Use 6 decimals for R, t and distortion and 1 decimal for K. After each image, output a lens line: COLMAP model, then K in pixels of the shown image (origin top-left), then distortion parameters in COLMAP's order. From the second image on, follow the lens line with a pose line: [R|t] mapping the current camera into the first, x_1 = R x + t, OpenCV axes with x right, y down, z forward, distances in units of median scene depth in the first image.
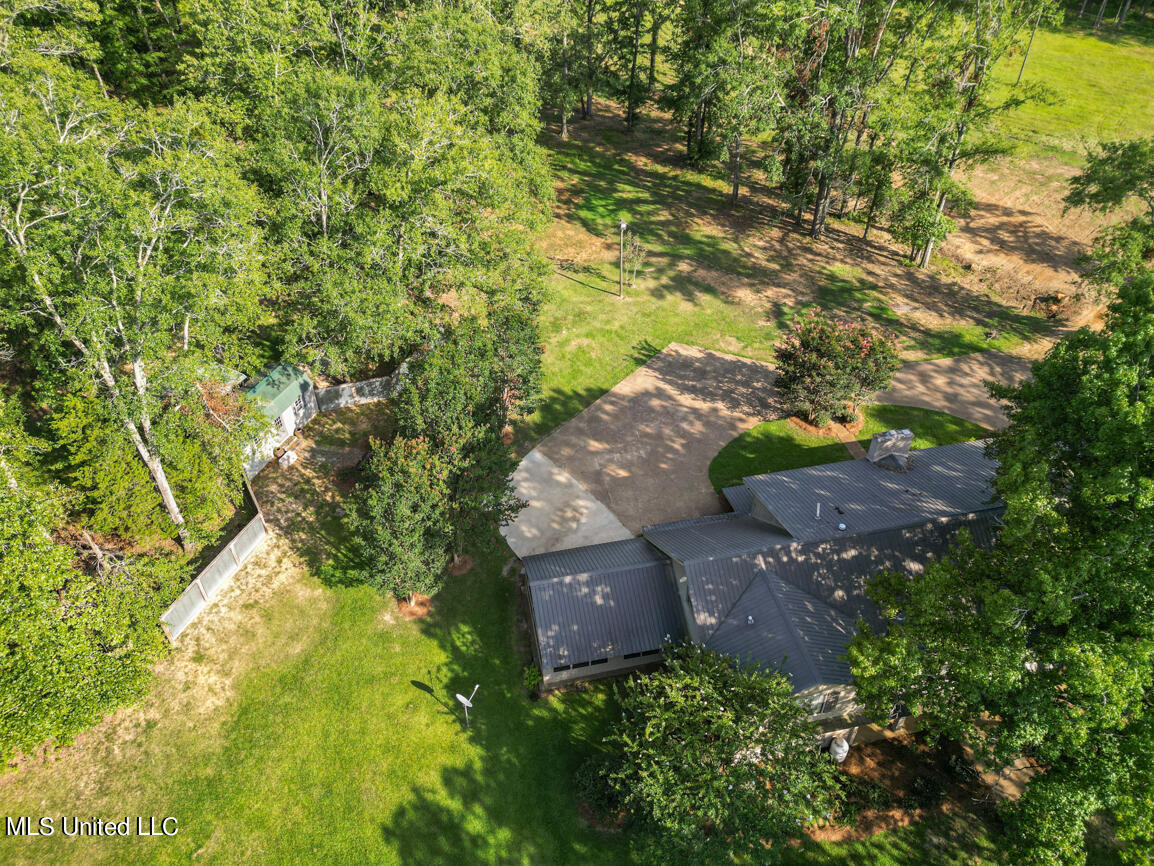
lens RADIAL K [[800.5, 0, 577.0], [0, 800.5, 433.0], [0, 0, 1]] dist [0.066065, -0.062531]
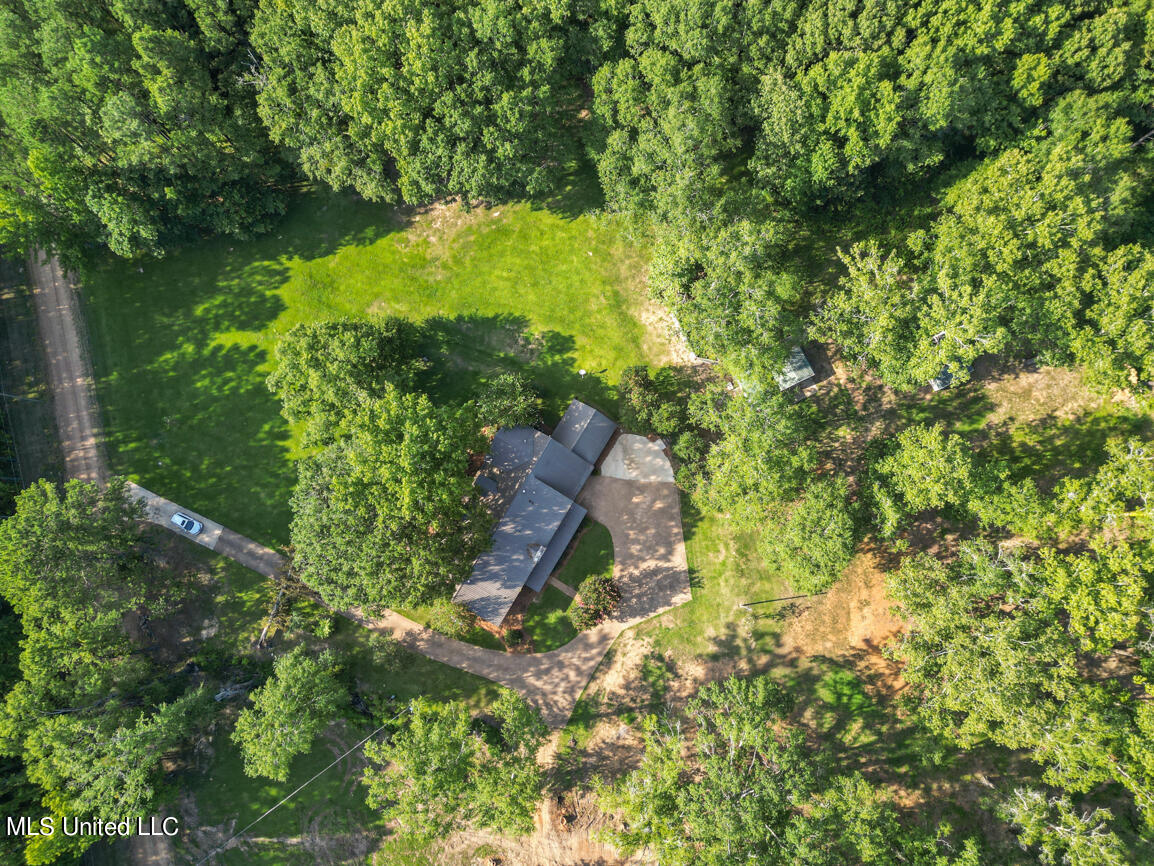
lens RADIAL K [[806.2, 0, 576.5], [0, 806.2, 428.1], [0, 0, 1]] dist [0.061238, -0.053013]
pose [[-0.683645, 0.726035, -0.074176, 0.168481], [-0.460066, -0.349831, 0.816062, -1.433320], [0.566541, 0.592023, 0.573184, -0.414639]]
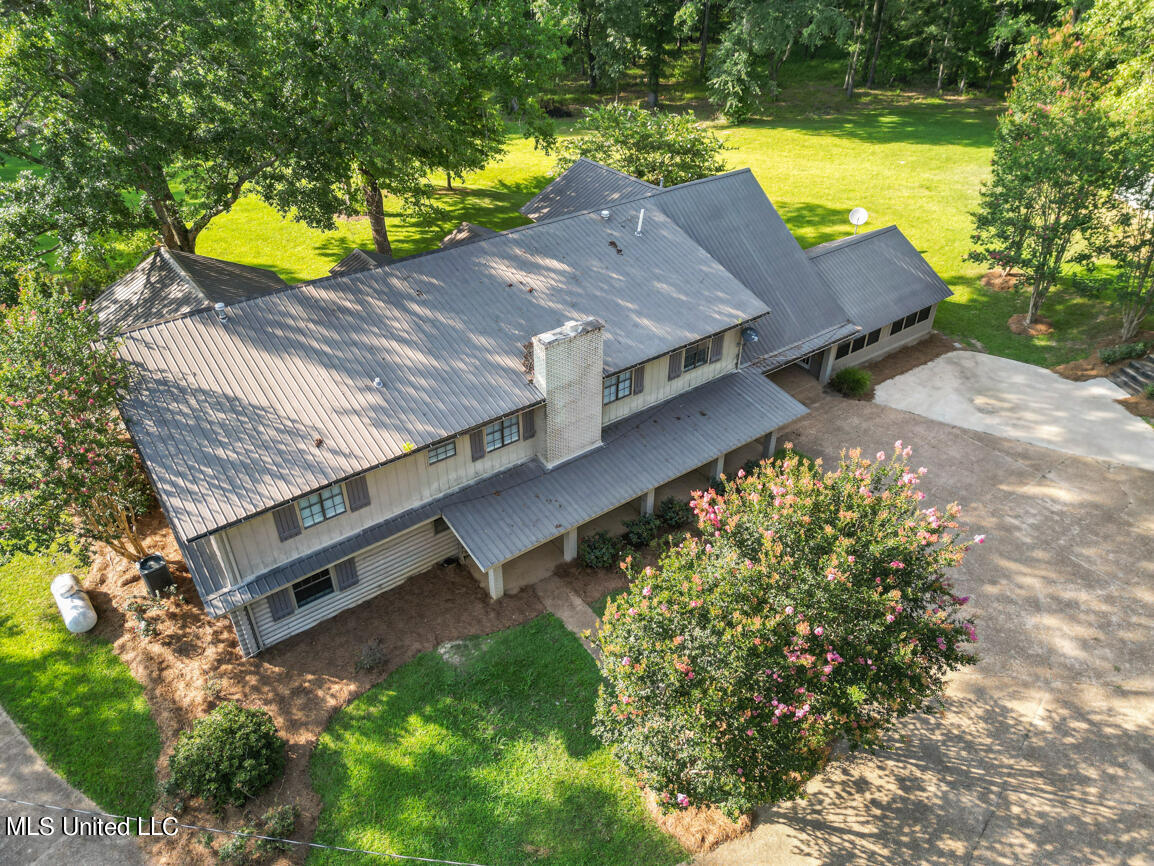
lens RADIAL K [[810.5, 0, 574.3], [0, 810.5, 428.7], [0, 0, 1]] dist [0.067416, -0.054877]
pose [[-0.911015, 0.239338, -0.335812, 0.446090], [-0.264141, 0.286673, 0.920895, -0.340583], [0.316673, 0.927651, -0.197944, 0.886202]]
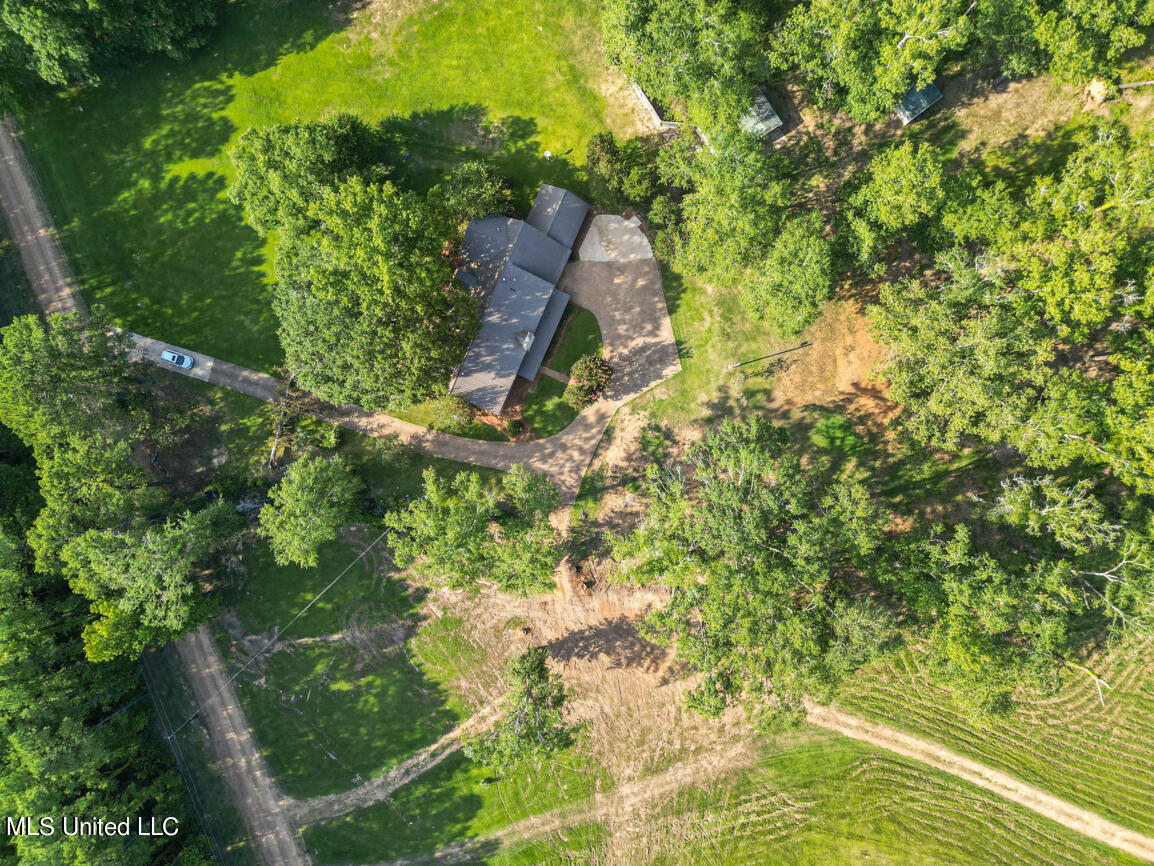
lens RADIAL K [[805.8, 0, 578.2], [0, 805.8, 431.1], [0, 0, 1]] dist [0.069184, -0.067643]
pose [[-0.586555, 0.809659, 0.020131, 0.366726], [-0.514088, -0.391406, 0.763227, -1.560840], [0.625832, 0.437326, 0.645817, -0.275897]]
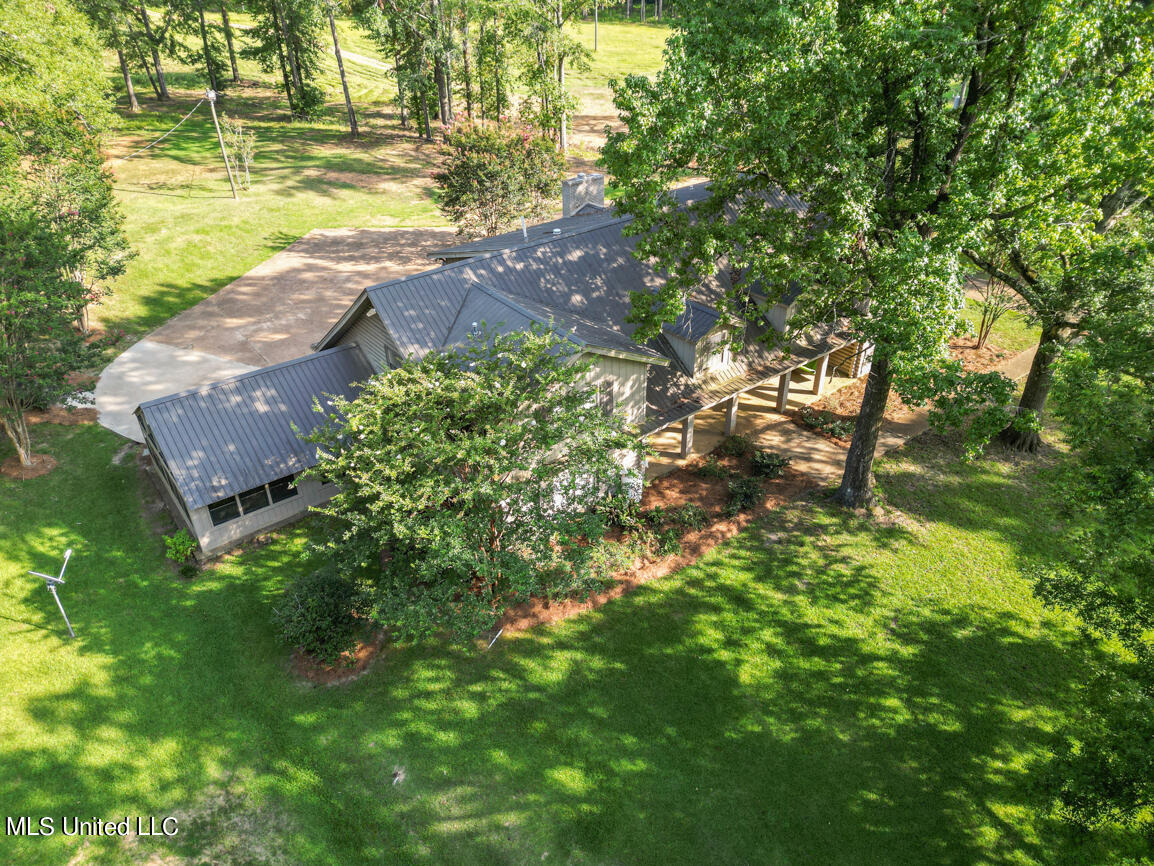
lens RADIAL K [[800.5, 0, 577.0], [0, 800.5, 433.0], [0, 0, 1]] dist [0.066065, -0.062531]
pose [[0.899163, -0.232849, 0.370523, 0.006523], [0.279907, 0.956858, -0.077941, 0.246870], [-0.336389, 0.173794, 0.925547, 0.200855]]
